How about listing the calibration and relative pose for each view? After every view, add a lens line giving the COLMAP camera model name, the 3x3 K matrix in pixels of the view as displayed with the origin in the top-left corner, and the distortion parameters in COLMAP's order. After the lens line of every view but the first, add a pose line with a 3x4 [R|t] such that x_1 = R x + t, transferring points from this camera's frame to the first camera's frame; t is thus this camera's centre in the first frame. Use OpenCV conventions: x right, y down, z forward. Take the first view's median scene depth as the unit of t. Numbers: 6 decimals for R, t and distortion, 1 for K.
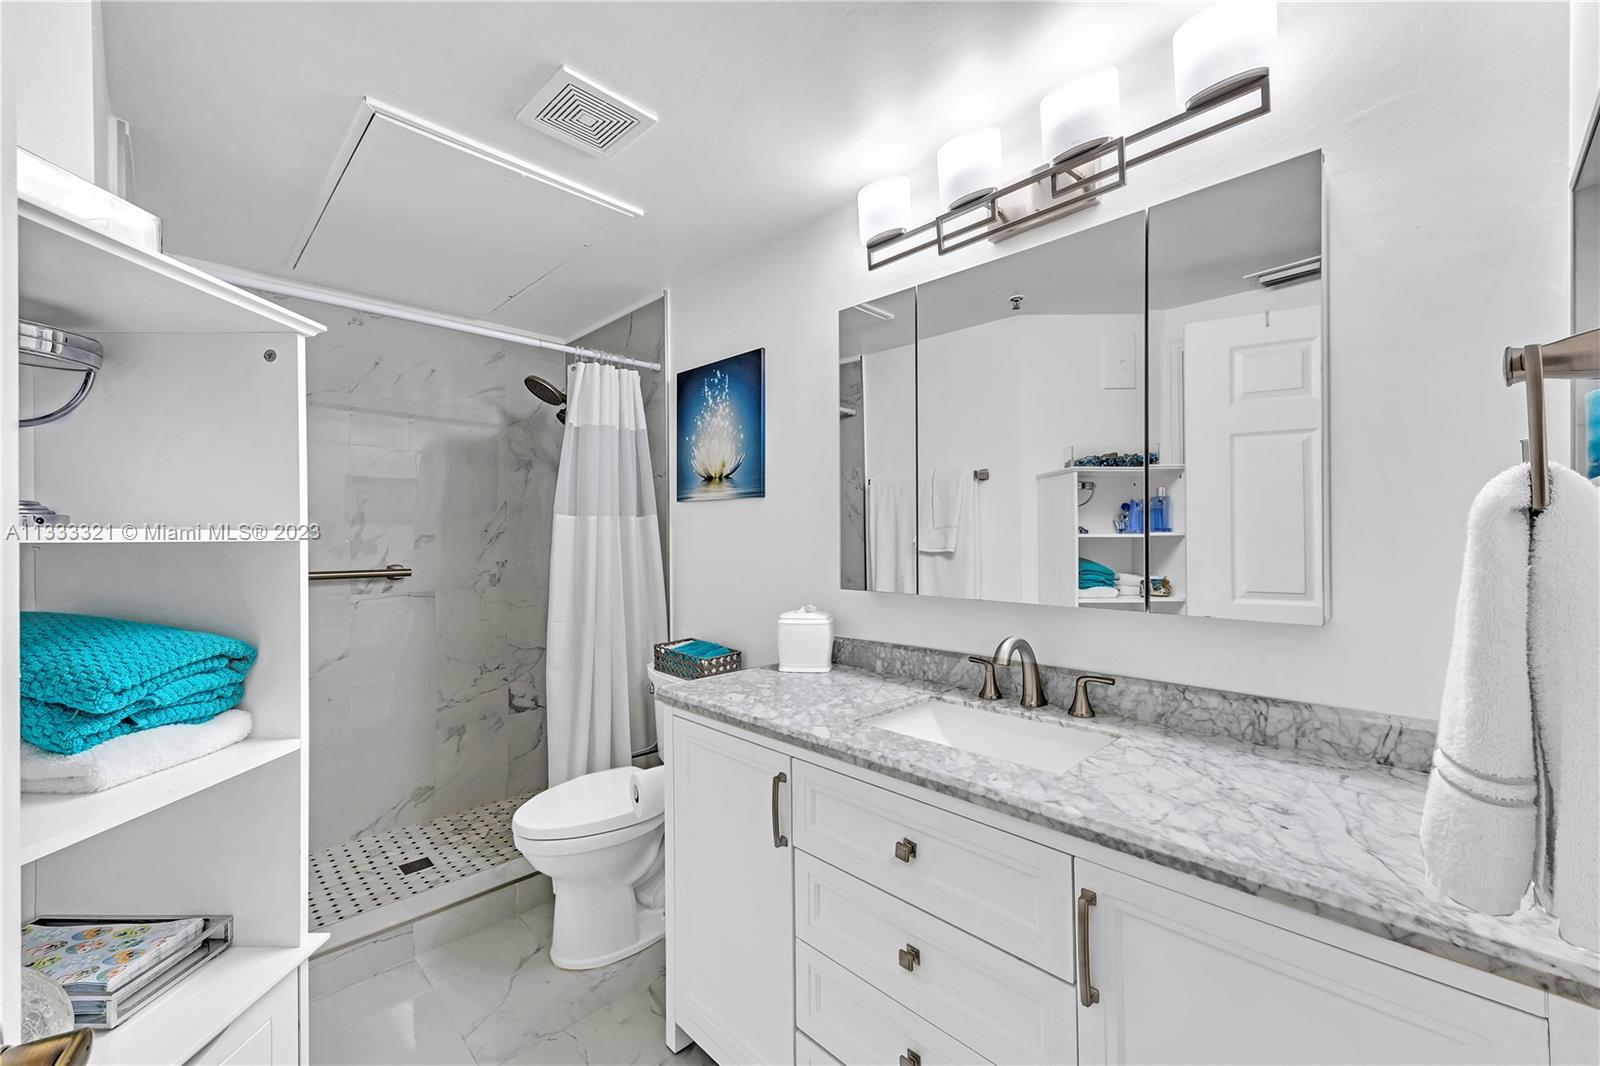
lens RADIAL K [[648.4, 0, 806.5], [0, 648.4, 539.0], [0, 0, 1]] dist [0.022638, -0.006199]
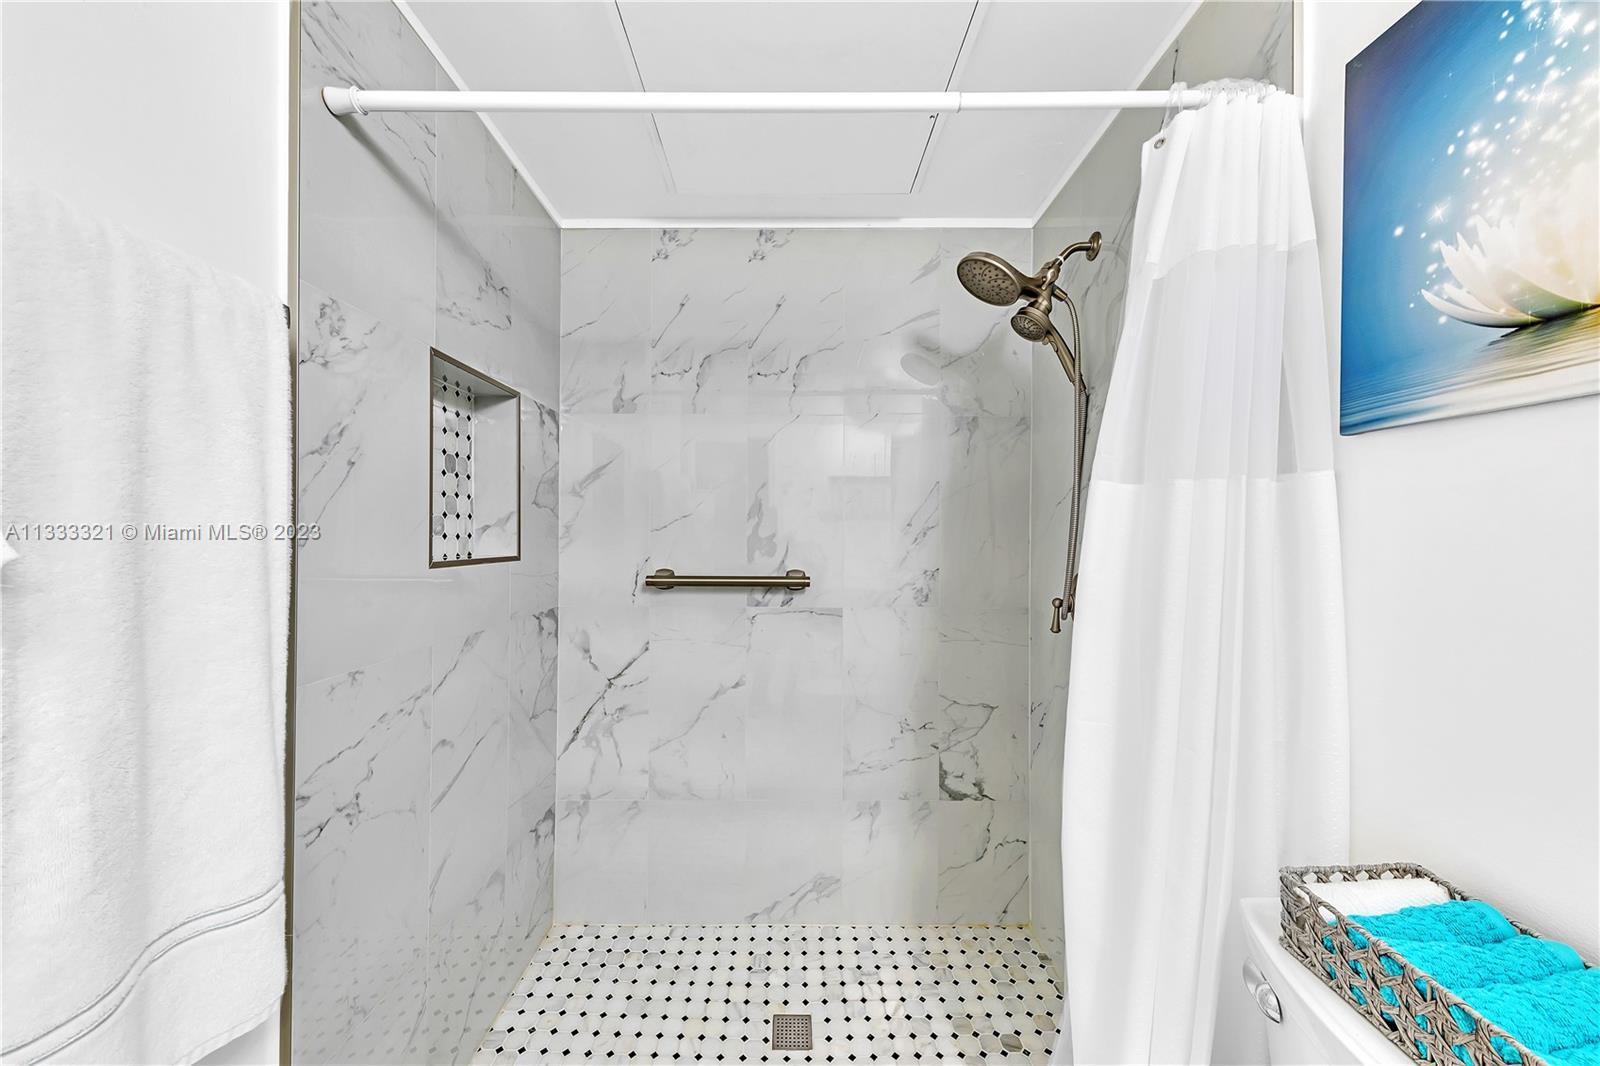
lens RADIAL K [[532.6, 0, 800.3], [0, 532.6, 534.6], [0, 0, 1]] dist [0.004257, -0.001478]
pose [[0.709189, 0.005834, -0.704994, -0.310192], [-0.008175, 0.999967, 0.000052, -0.002195], [0.704971, 0.005726, 0.709213, 0.906533]]
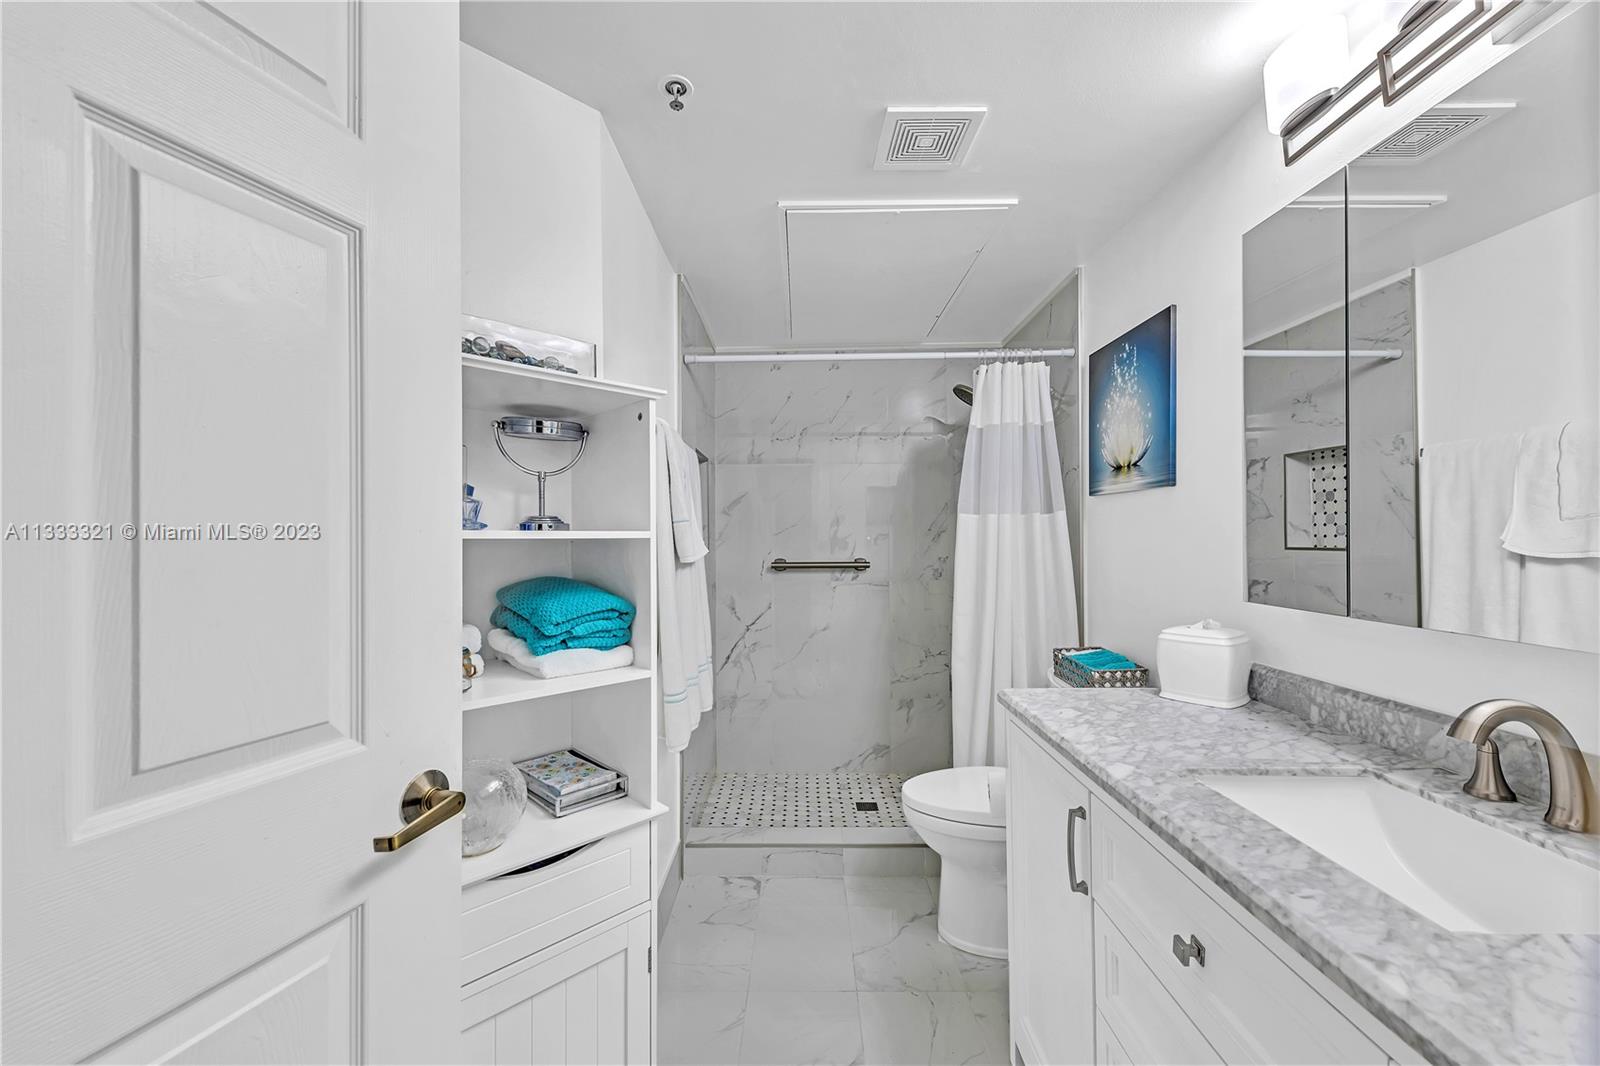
lens RADIAL K [[648.4, 0, 800.1], [0, 648.4, 539.3], [0, 0, 1]] dist [0.022638, -0.006199]
pose [[0.697741, 0.000054, -0.716351, 0.264625], [0.001842, 0.999997, 0.001869, 0.001681], [0.716348, -0.002623, 0.697738, 0.105867]]
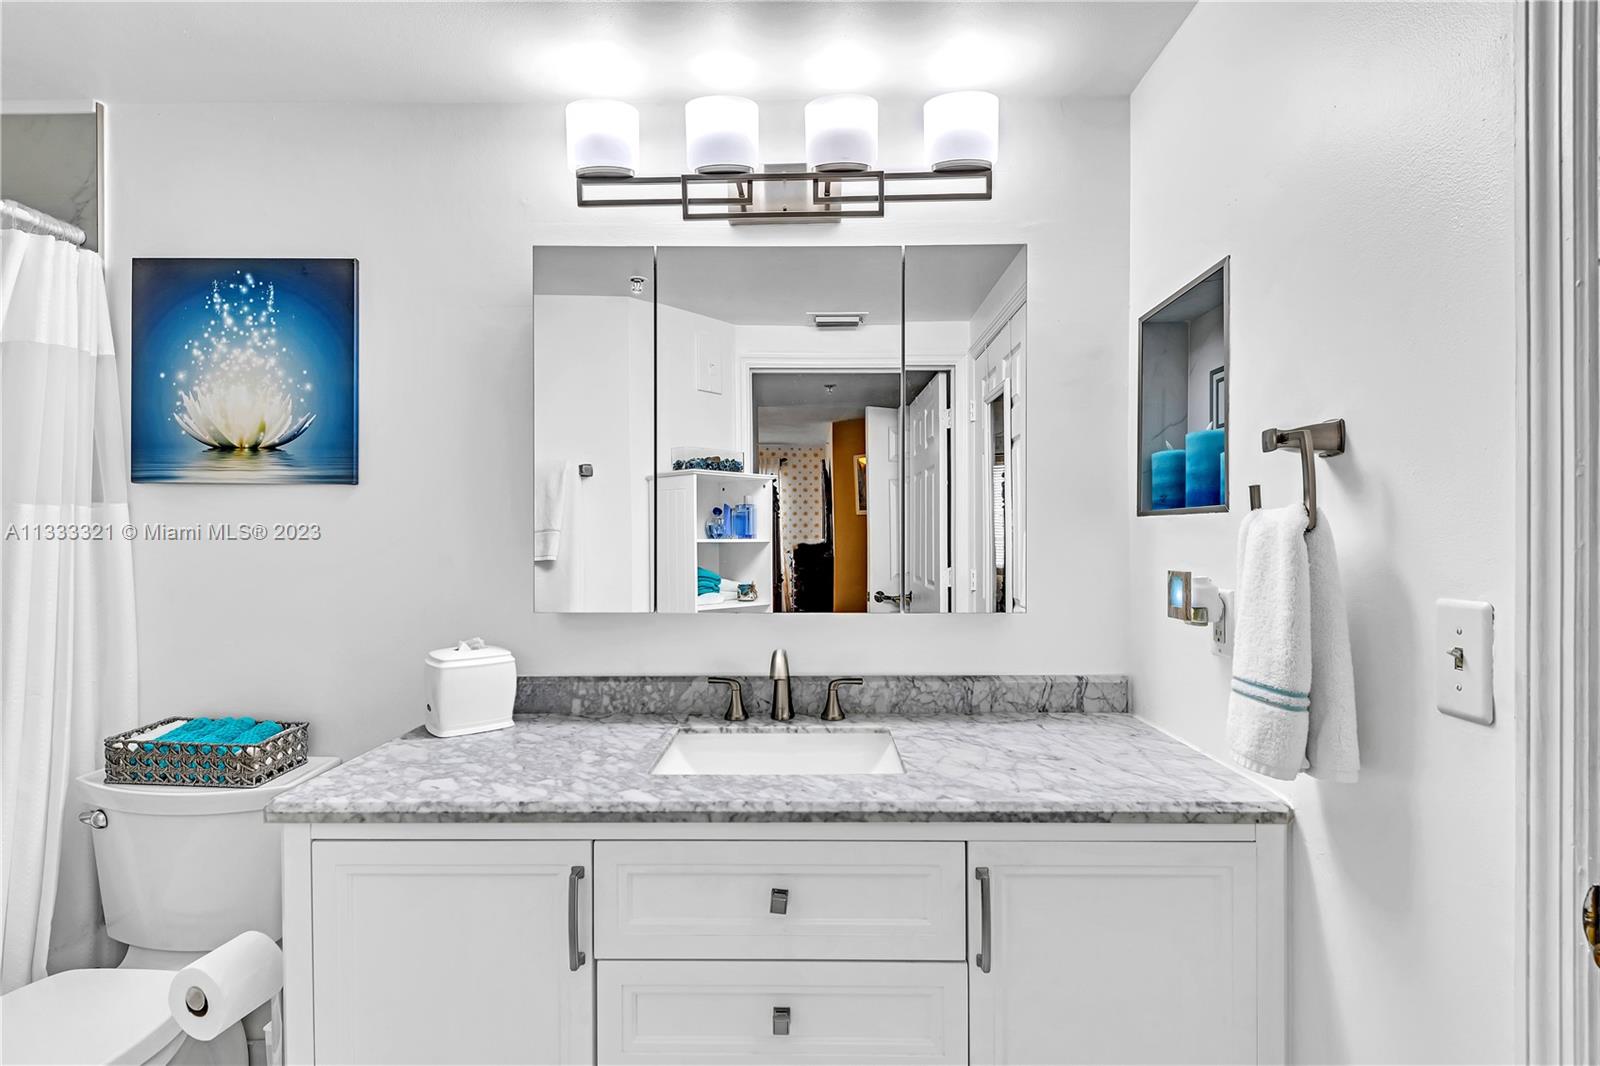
lens RADIAL K [[733.9, 0, 809.1], [0, 733.9, 541.0], [0, 0, 1]] dist [0.015521, -0.003830]
pose [[0.710291, -0.001370, 0.703907, -0.360349], [0.002719, 0.999996, -0.000797, -0.005873], [-0.703903, 0.002481, 0.710292, 0.182616]]
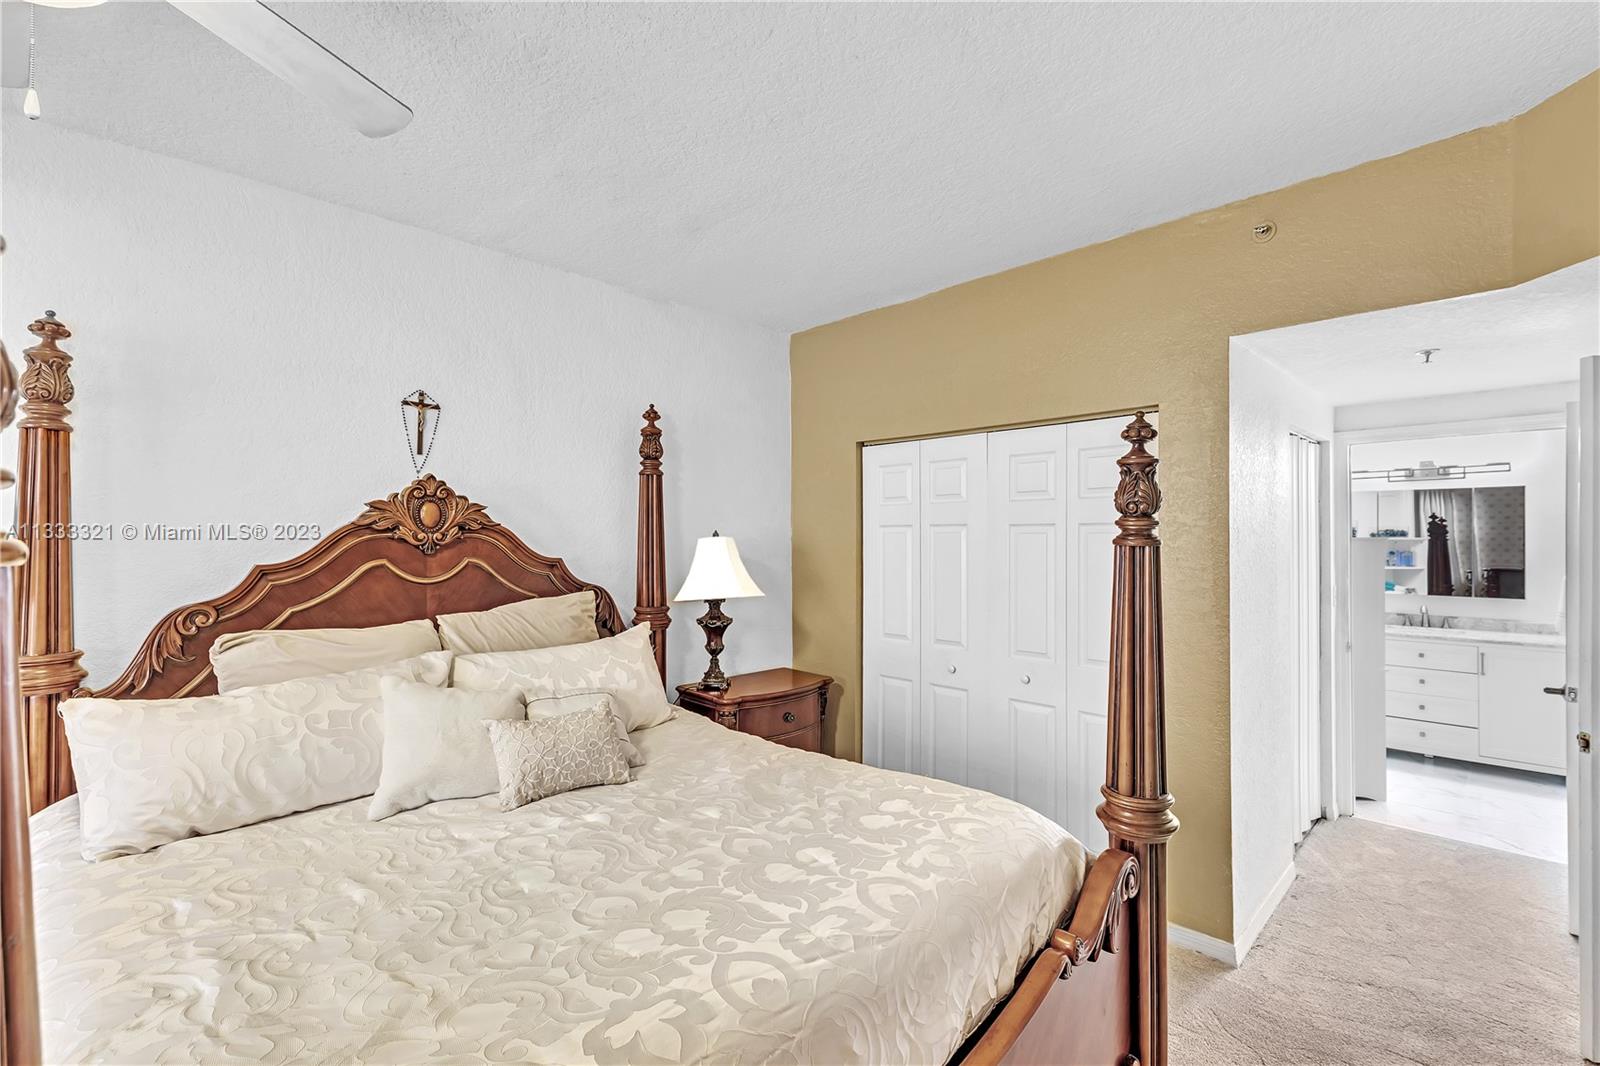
lens RADIAL K [[720.7, 0, 793.0], [0, 720.7, 531.3], [0, 0, 1]] dist [0.003874, -0.002067]
pose [[0.999942, 0.007450, -0.007835, -2.559949], [-0.007547, 0.999895, -0.012402, -0.137598], [0.007742, 0.012460, 0.999892, -2.419386]]
